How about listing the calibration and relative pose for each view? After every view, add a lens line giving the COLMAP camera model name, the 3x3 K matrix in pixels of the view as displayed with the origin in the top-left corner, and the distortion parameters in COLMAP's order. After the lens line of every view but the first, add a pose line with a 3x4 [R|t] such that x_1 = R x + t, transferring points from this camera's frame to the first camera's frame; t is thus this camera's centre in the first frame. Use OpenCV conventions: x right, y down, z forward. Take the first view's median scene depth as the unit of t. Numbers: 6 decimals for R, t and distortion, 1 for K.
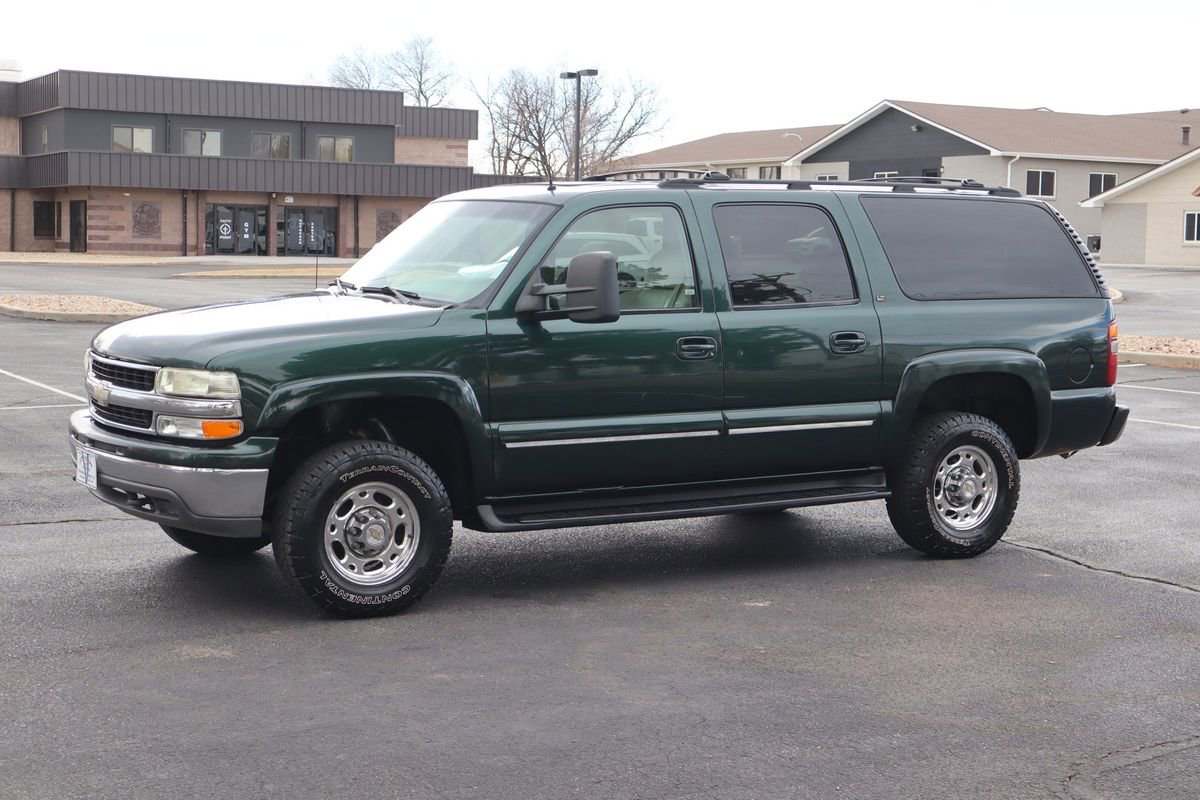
lens RADIAL K [[1844.3, 0, 600.0], [0, 1844.3, 400.0], [0, 0, 1]] dist [0.057393, -0.048405]
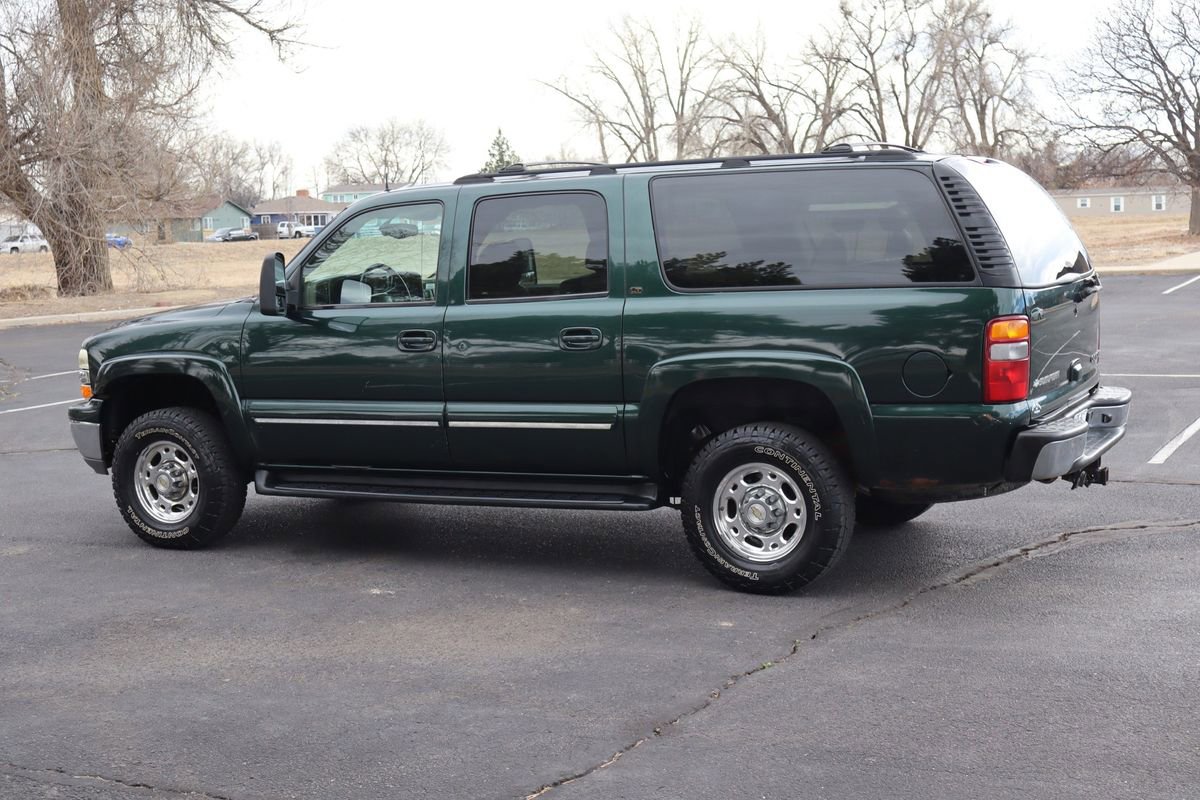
lens RADIAL K [[1642.2, 0, 600.0], [0, 1642.2, 400.0], [0, 0, 1]] dist [0.033776, 0.021693]
pose [[0.530296, 0.057945, -0.845830, 0.824738], [-0.033012, 0.998316, 0.047694, -0.039230], [0.847170, 0.002630, 0.531316, 0.553436]]
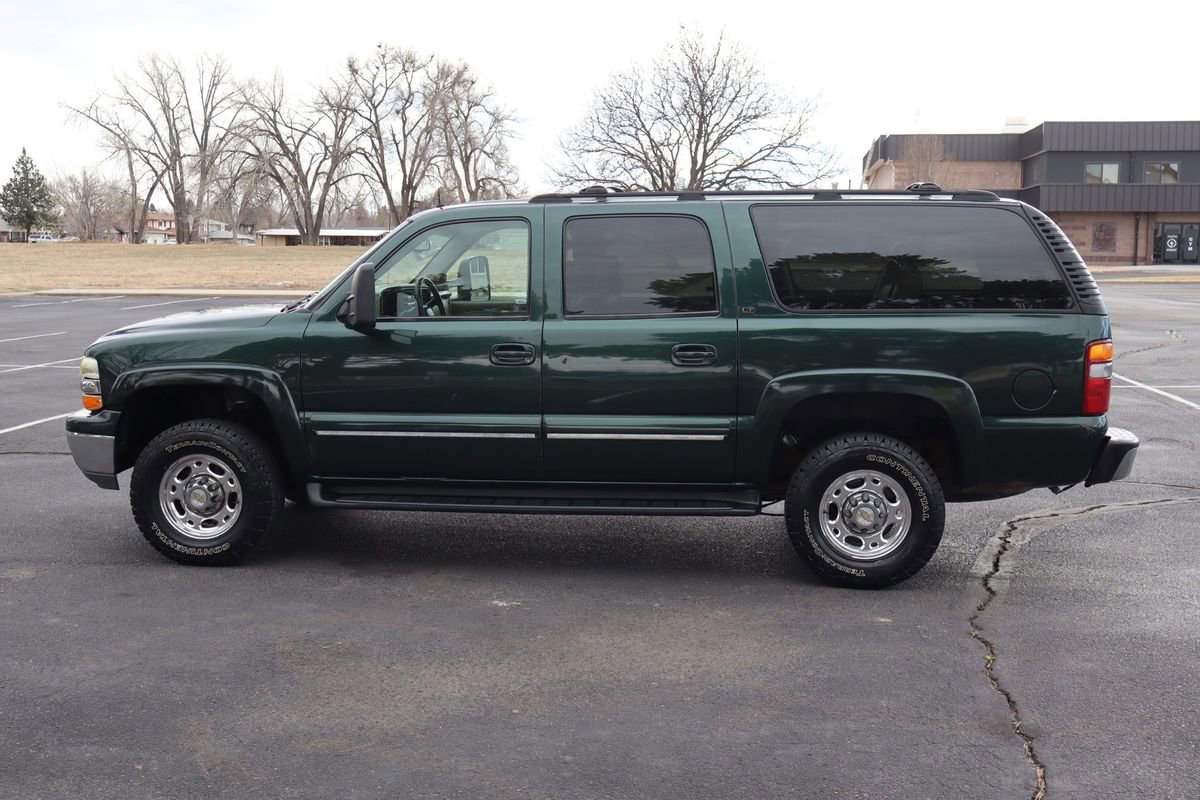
lens RADIAL K [[1366.7, 0, 600.0], [0, 1366.7, 400.0], [0, 0, 1]] dist [0.036309, 0.009674]
pose [[0.786807, 0.059819, -0.614293, 0.533093], [-0.047548, 0.998209, 0.036303, -0.030471], [0.615365, 0.000645, 0.788242, 0.382629]]
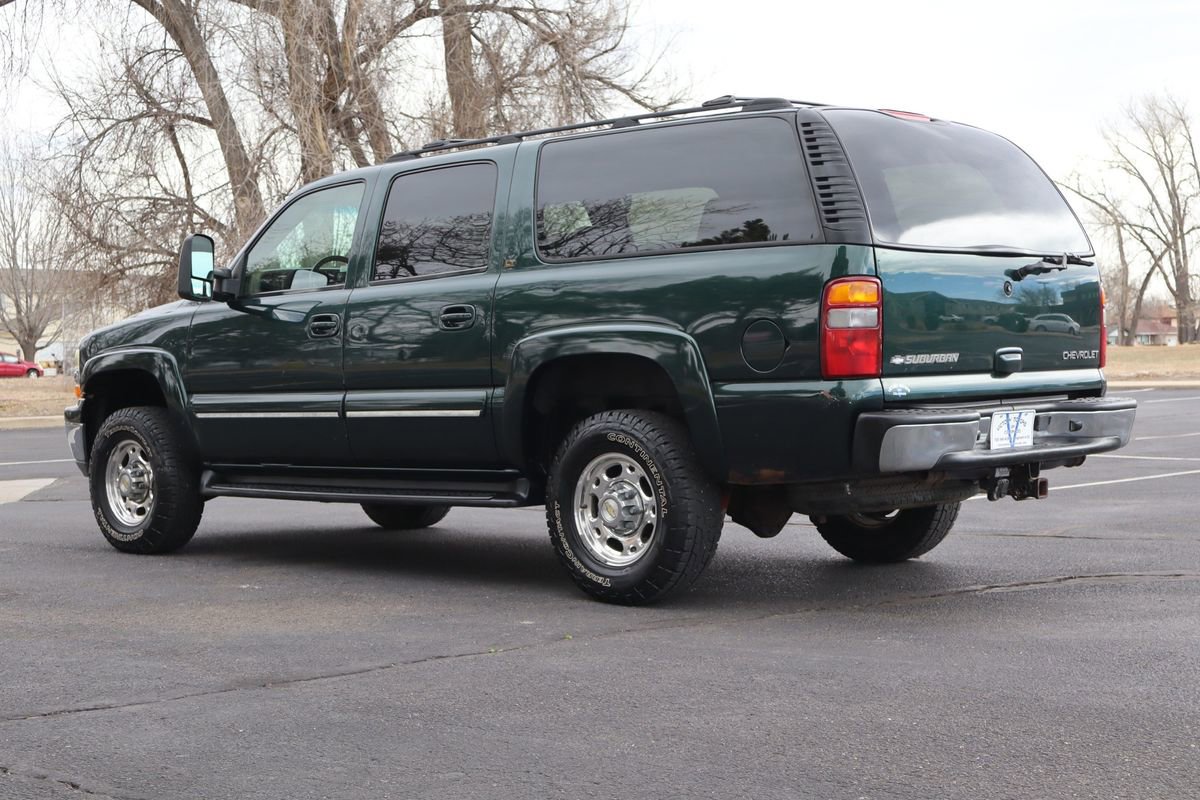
lens RADIAL K [[1844.3, 0, 600.0], [0, 1844.3, 400.0], [0, 0, 1]] dist [0.057393, -0.048405]
pose [[0.268210, 0.000886, -0.963360, 0.949960], [-0.061599, 0.997969, -0.016232, 0.016217], [0.961389, 0.063695, 0.267719, 0.818185]]
